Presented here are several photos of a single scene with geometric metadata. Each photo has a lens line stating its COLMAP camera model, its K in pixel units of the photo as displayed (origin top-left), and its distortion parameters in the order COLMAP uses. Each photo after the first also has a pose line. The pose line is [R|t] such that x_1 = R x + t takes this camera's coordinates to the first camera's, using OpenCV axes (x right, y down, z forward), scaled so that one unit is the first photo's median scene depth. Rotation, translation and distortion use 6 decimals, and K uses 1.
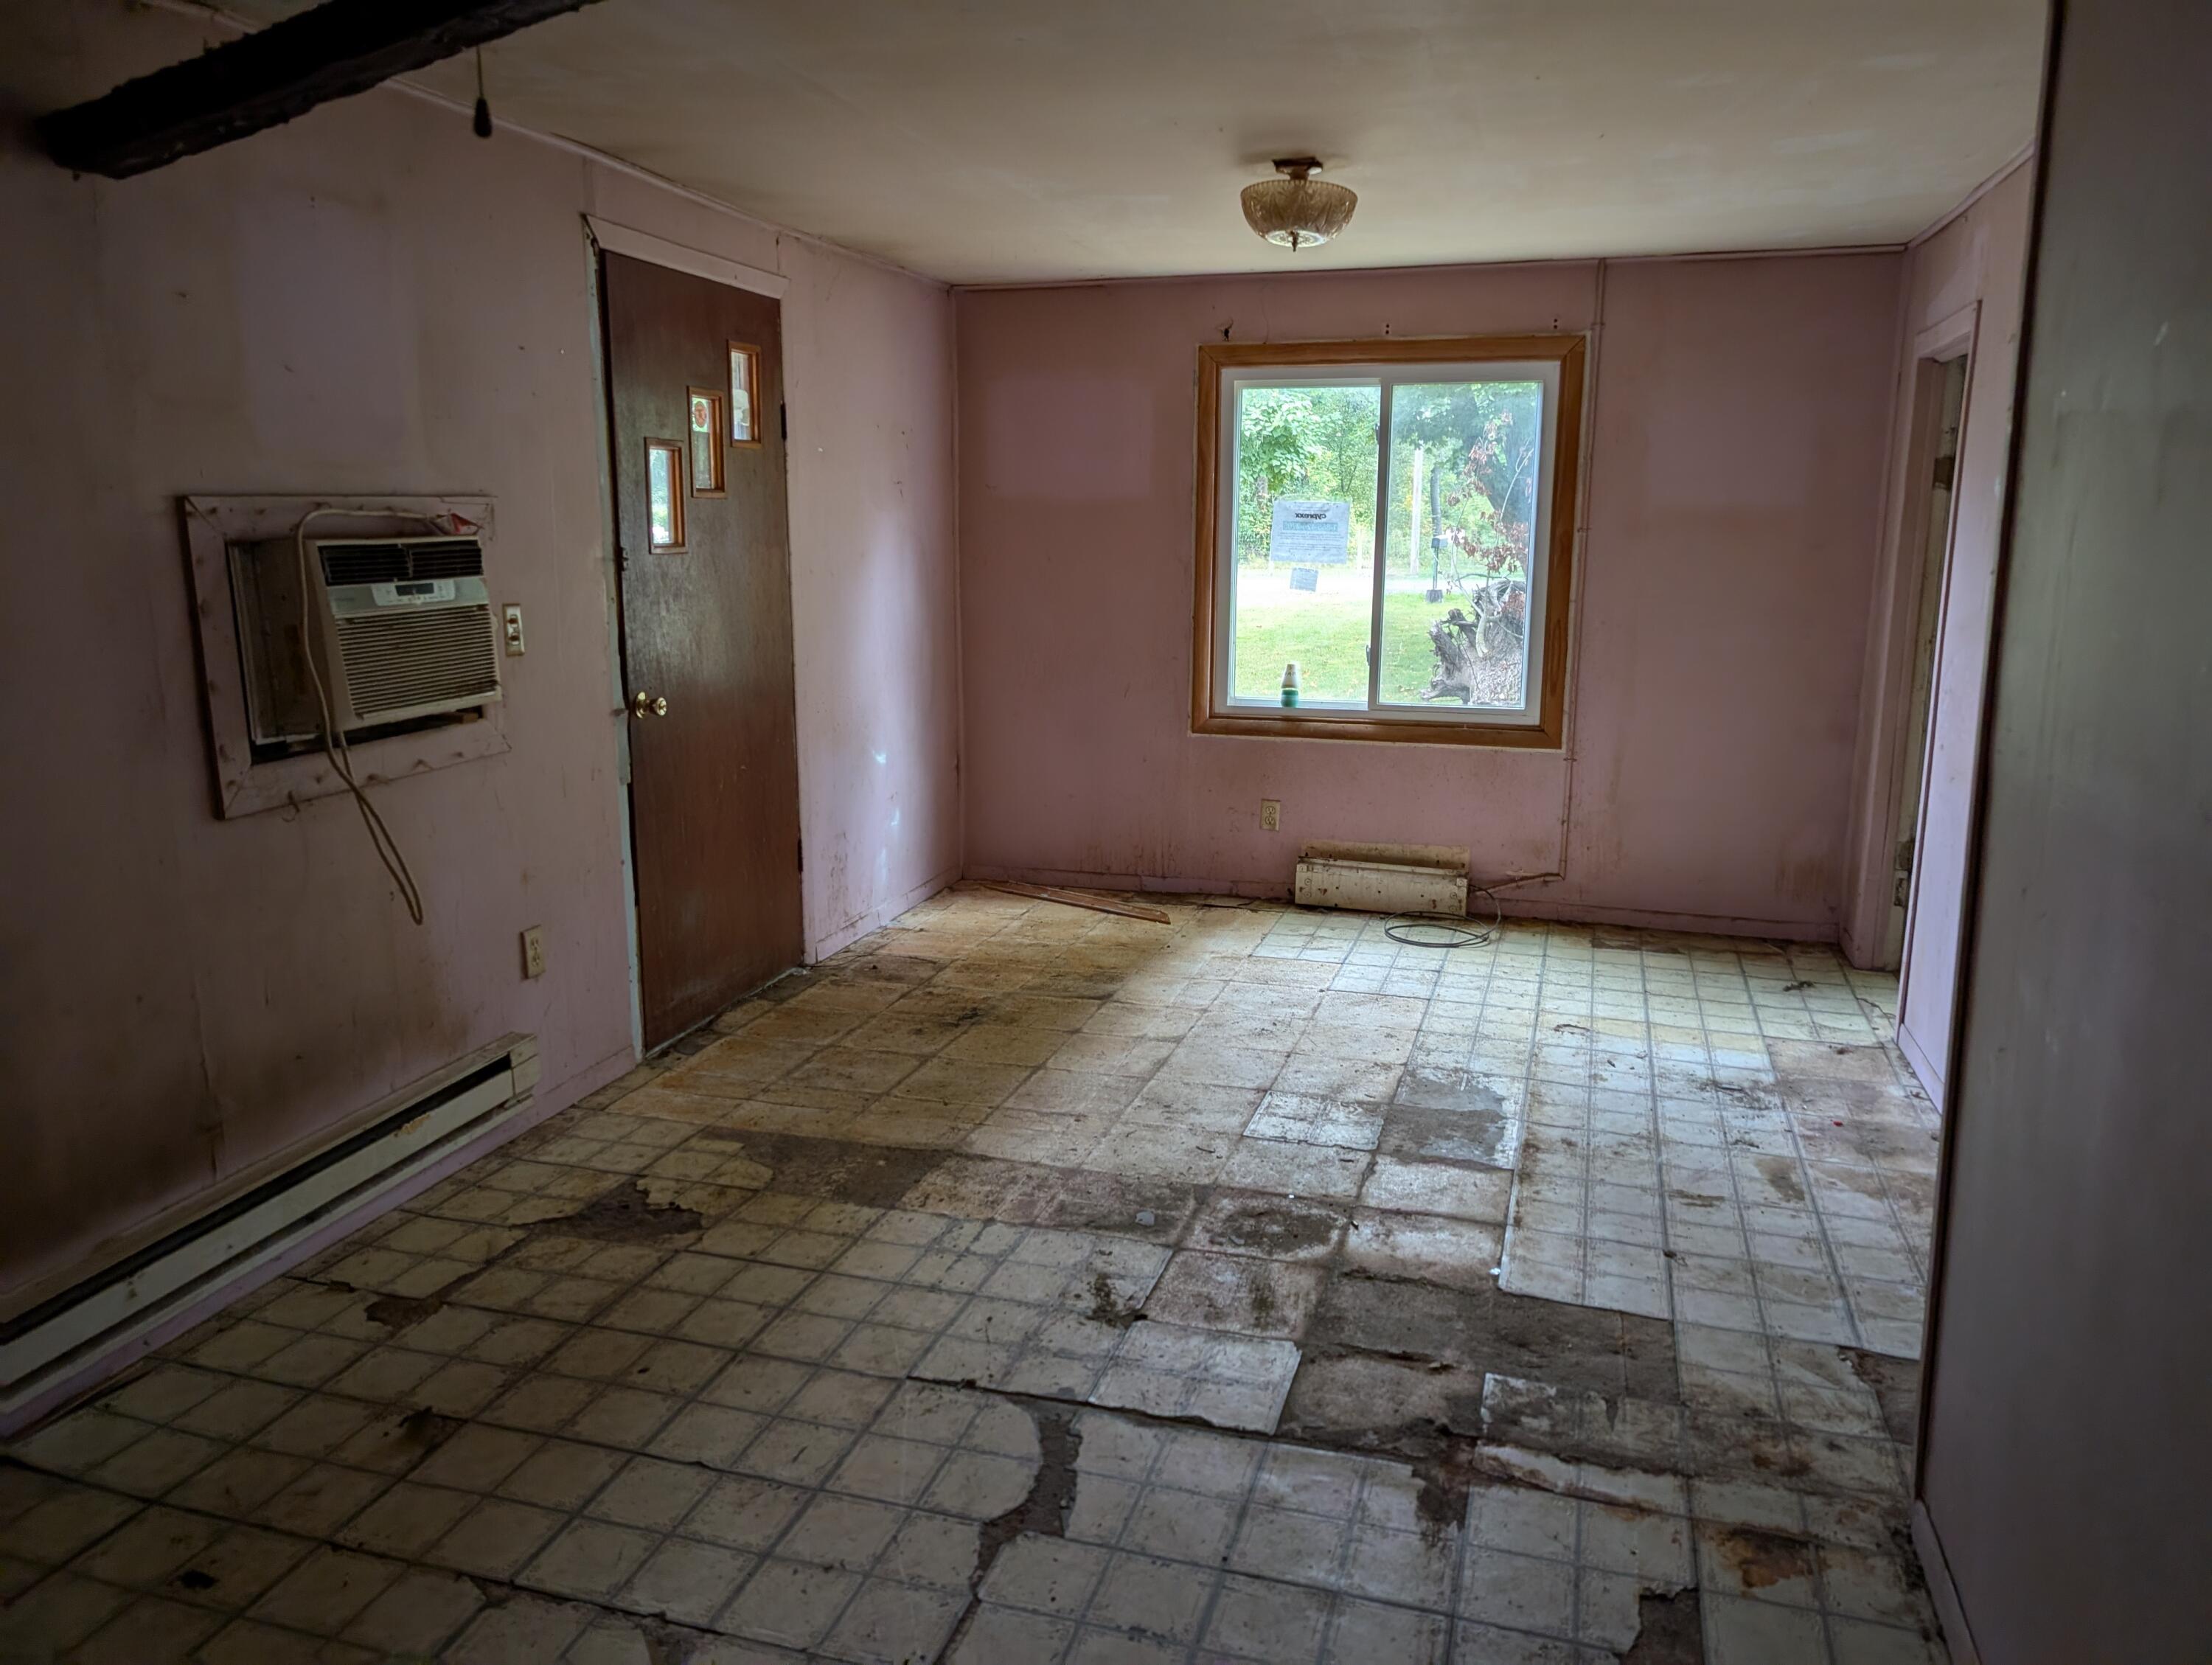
lens RADIAL K [[1566.5, 0, 1108.0], [0, 1566.5, 831.7], [0, 0, 1]] dist [0.004075, -0.007130]
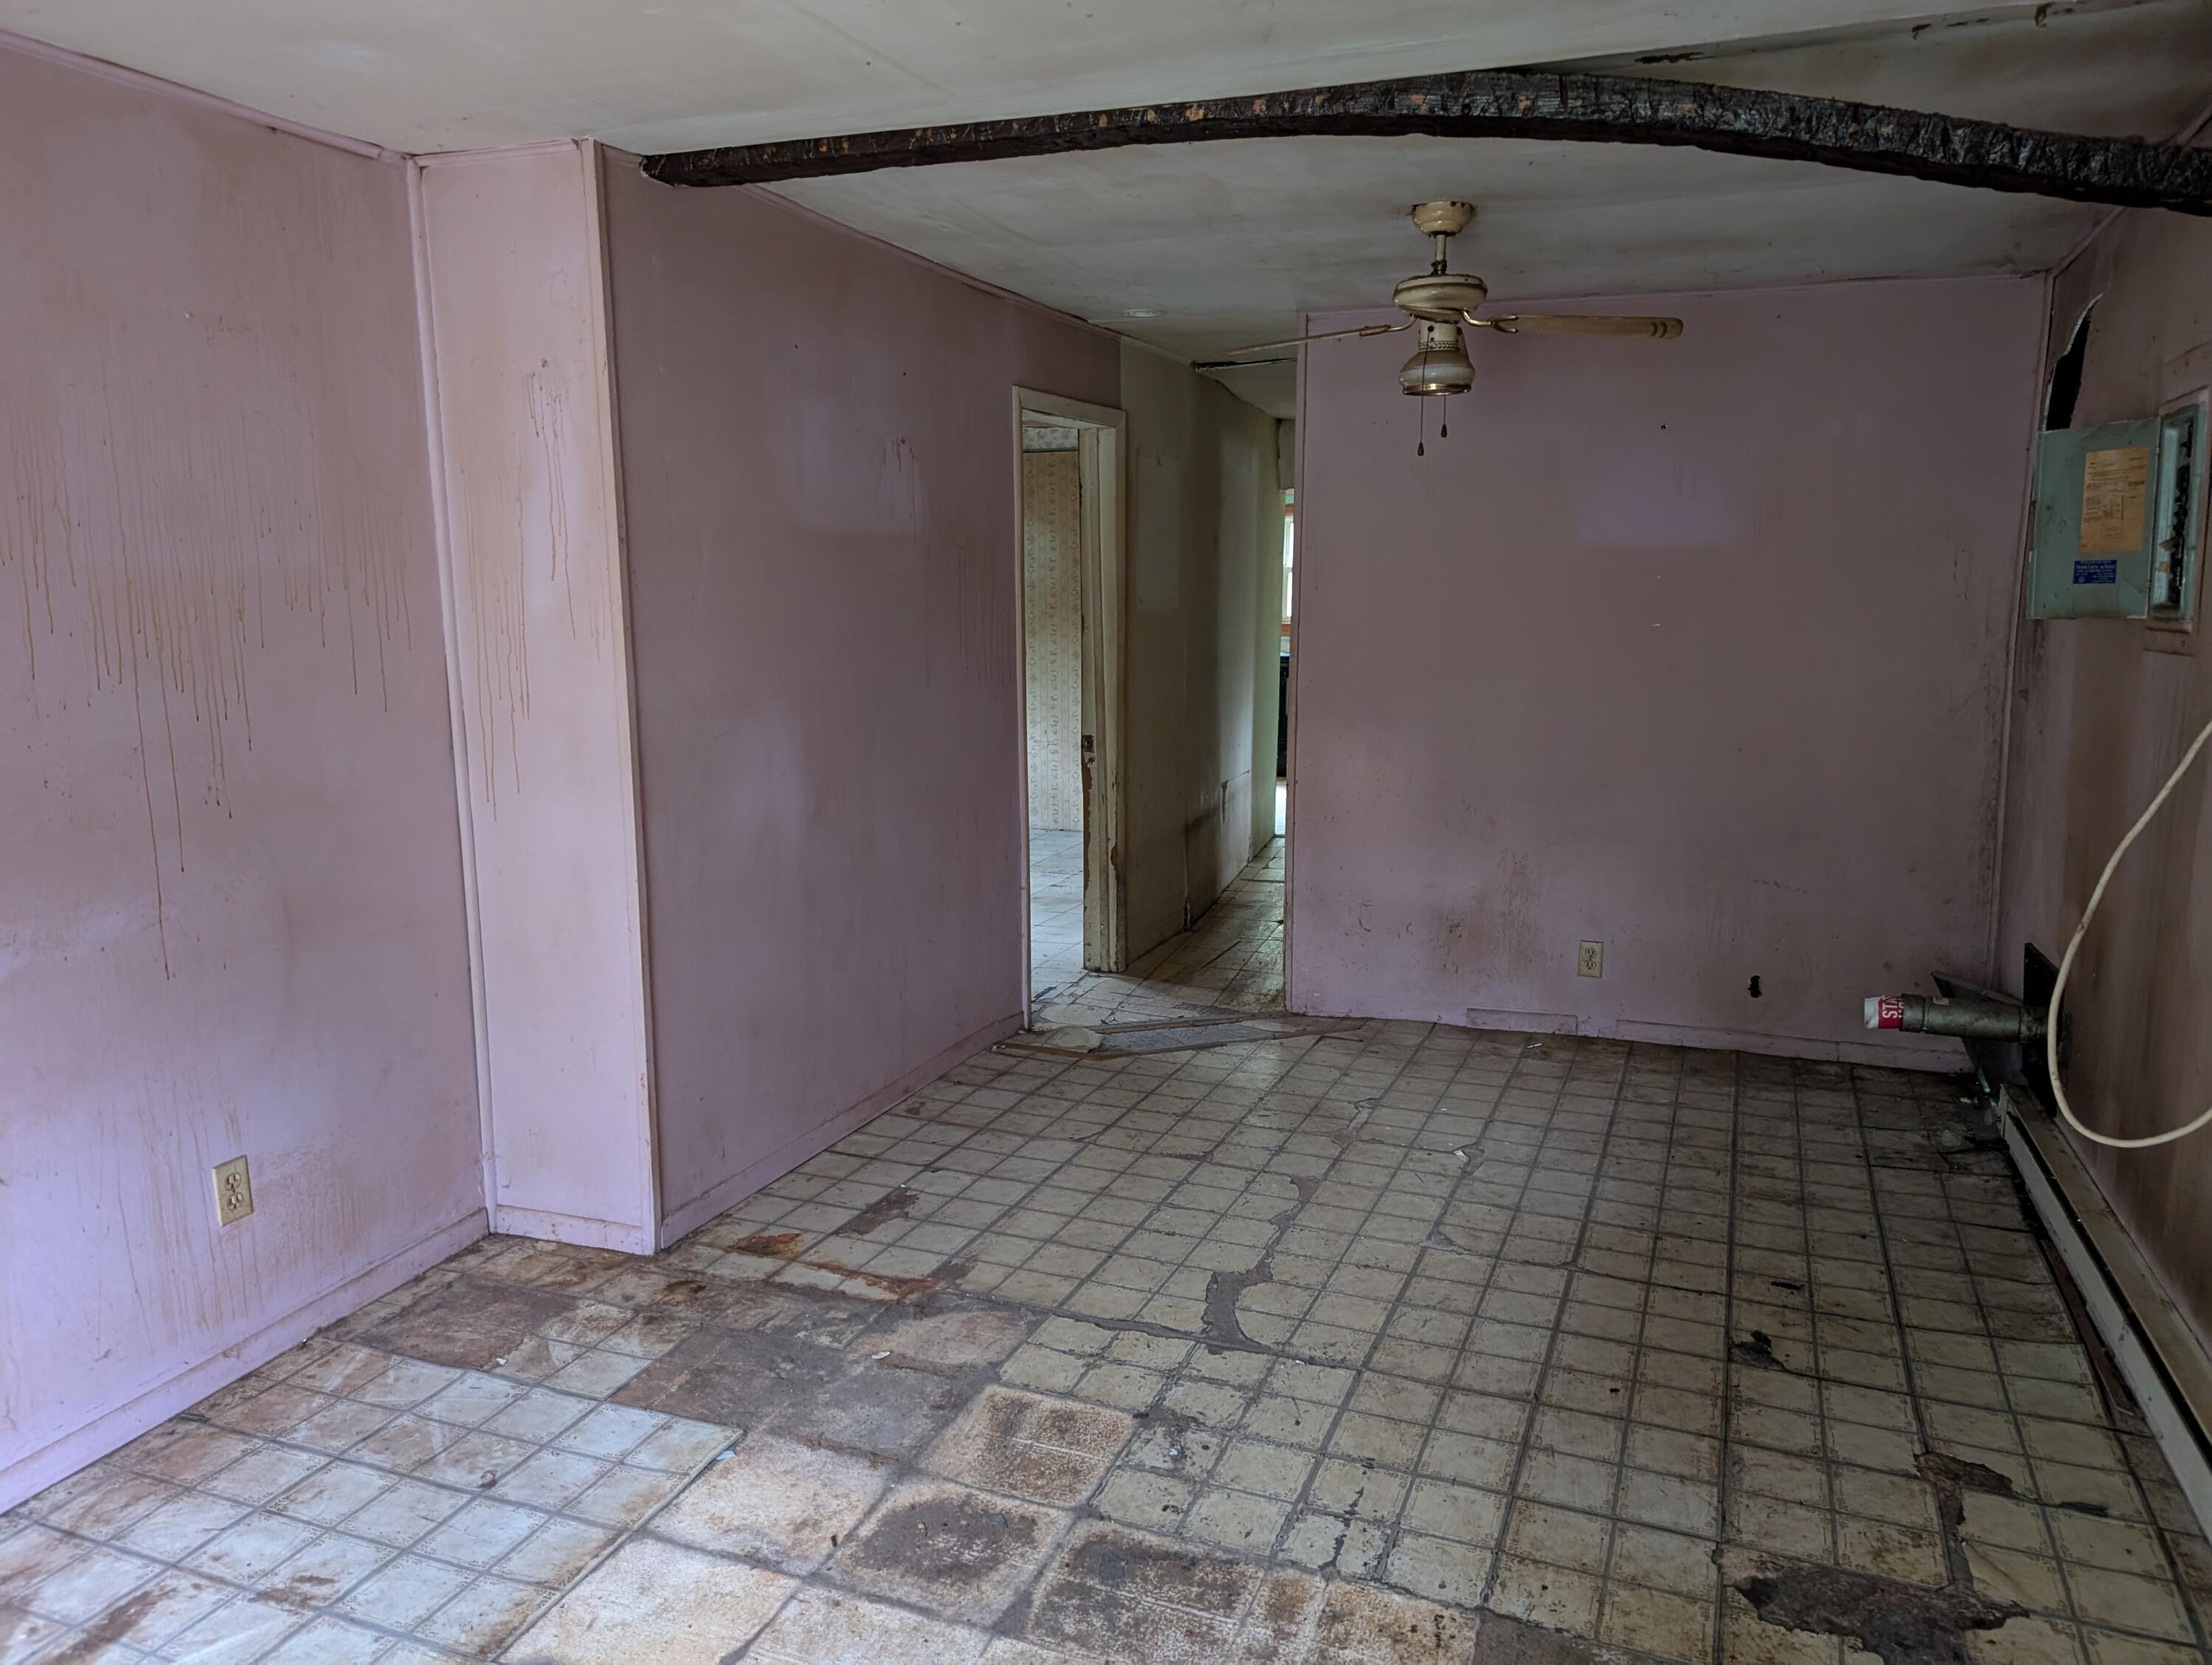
lens RADIAL K [[1566.5, 0, 1105.9], [0, 1566.5, 829.9], [0, 0, 1]] dist [0.004075, -0.007130]
pose [[-0.996850, -0.008437, 0.078859, -0.031466], [0.019655, 0.937026, 0.348705, -0.368392], [-0.076835, 0.349157, -0.933909, 1.782662]]
